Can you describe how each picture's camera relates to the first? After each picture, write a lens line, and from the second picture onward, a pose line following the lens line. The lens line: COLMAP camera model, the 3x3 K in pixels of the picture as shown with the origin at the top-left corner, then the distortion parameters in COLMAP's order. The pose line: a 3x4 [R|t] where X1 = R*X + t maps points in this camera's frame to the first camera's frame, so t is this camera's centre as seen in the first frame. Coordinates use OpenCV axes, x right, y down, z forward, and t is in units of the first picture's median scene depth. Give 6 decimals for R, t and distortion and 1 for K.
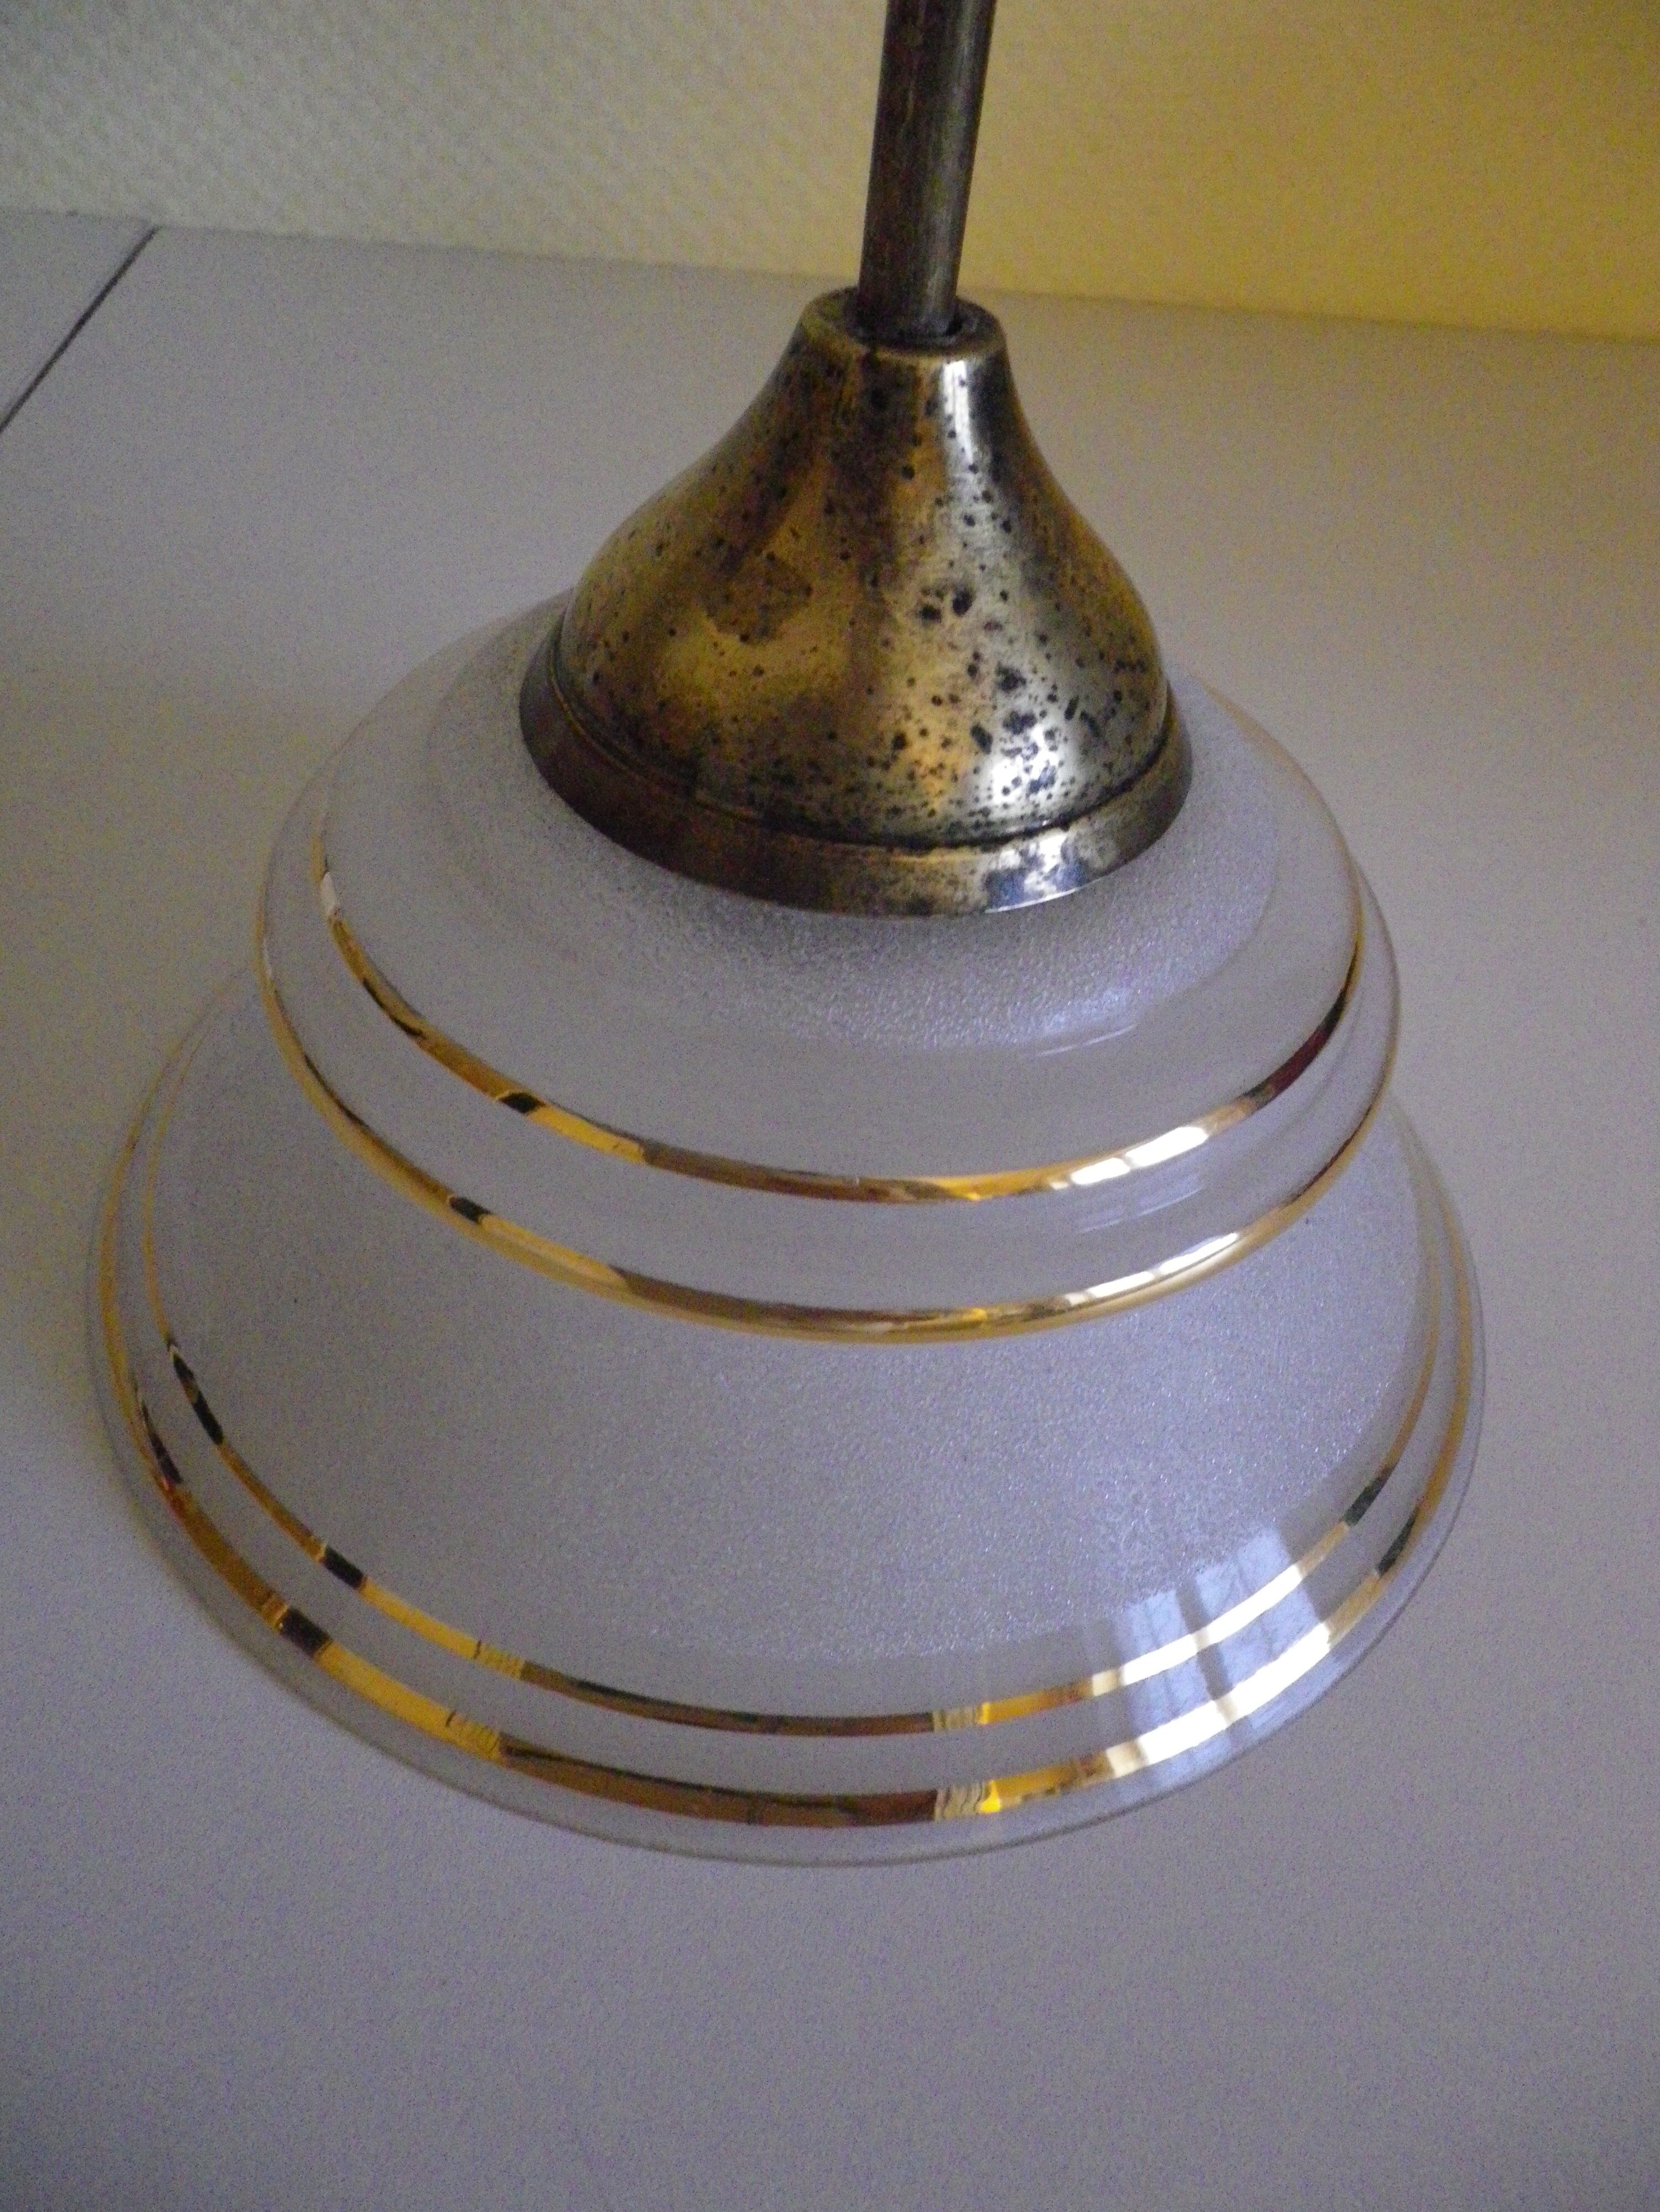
lens RADIAL K [[1761.1, 0, 833.6], [0, 1761.1, 1091.9], [0, 0, 1]] dist [0.023790, -0.001772]
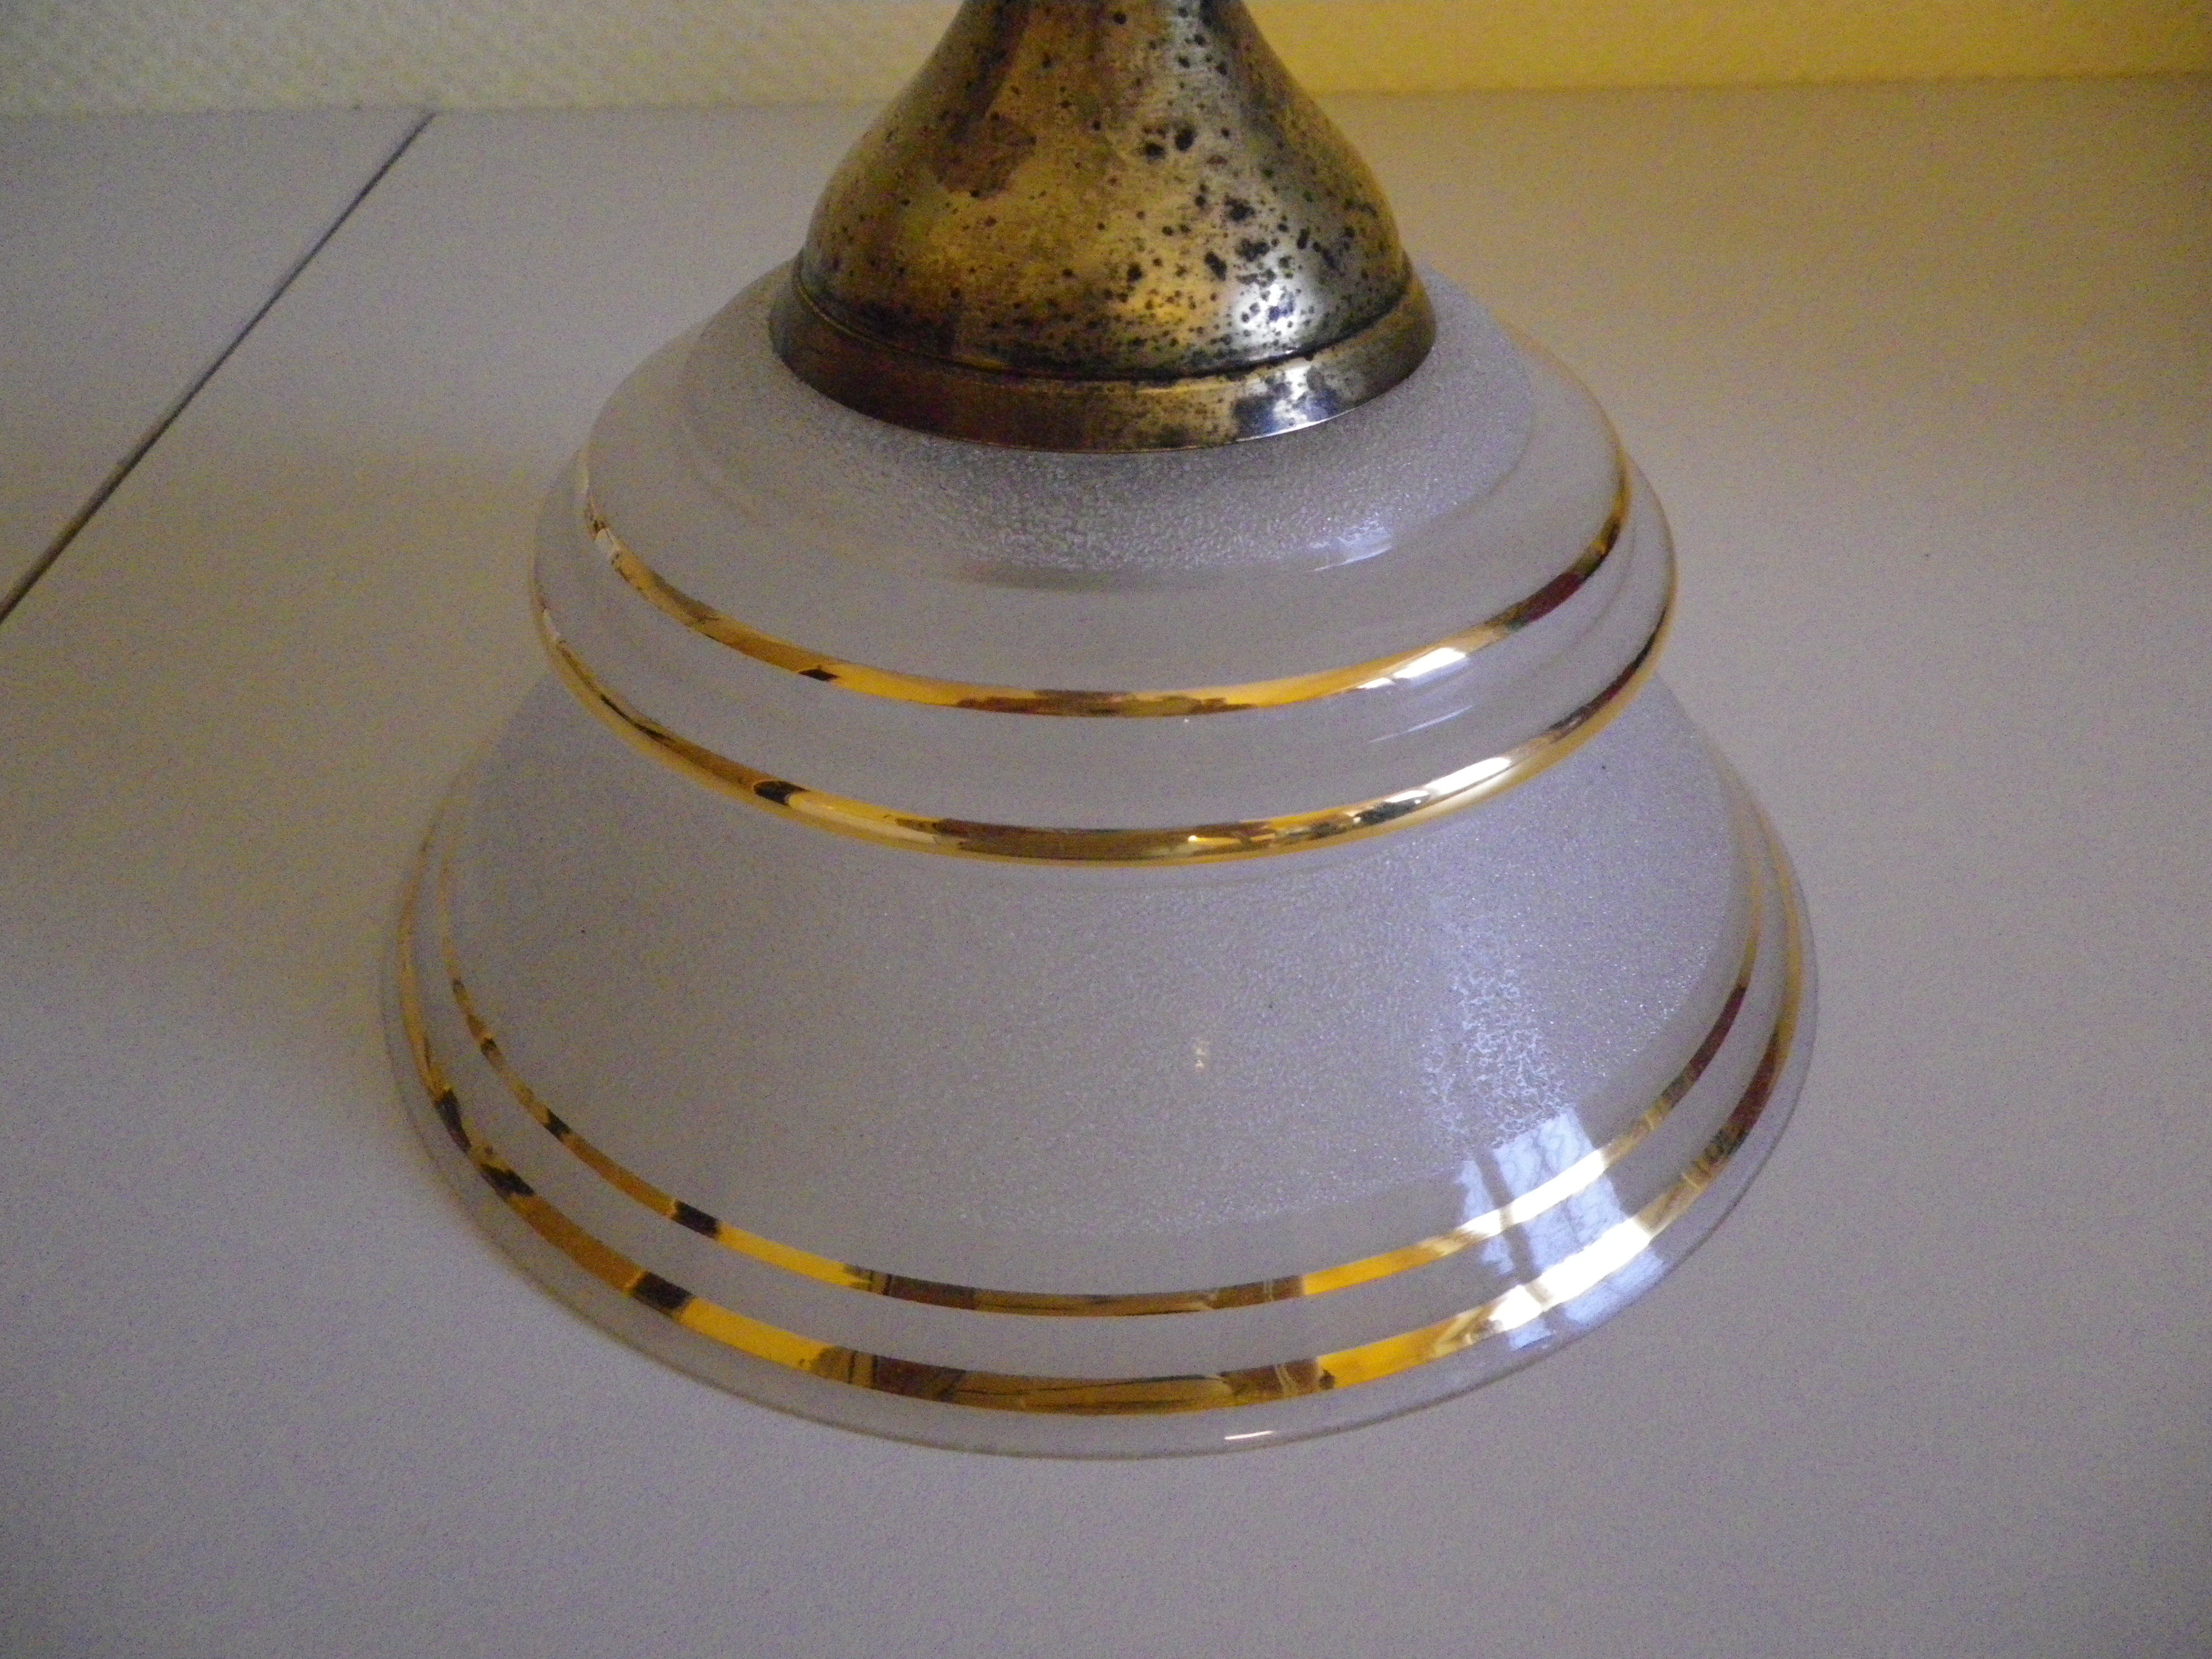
lens RADIAL K [[1761.0, 0, 1113.1], [0, 1761.0, 828.5], [0, 0, 1]] dist [0.023790, -0.001772]
pose [[0.995857, -0.087987, -0.022974, 0.019815], [0.084980, 0.990367, -0.109322, 0.220097], [0.032371, 0.106916, 0.993741, 0.026196]]
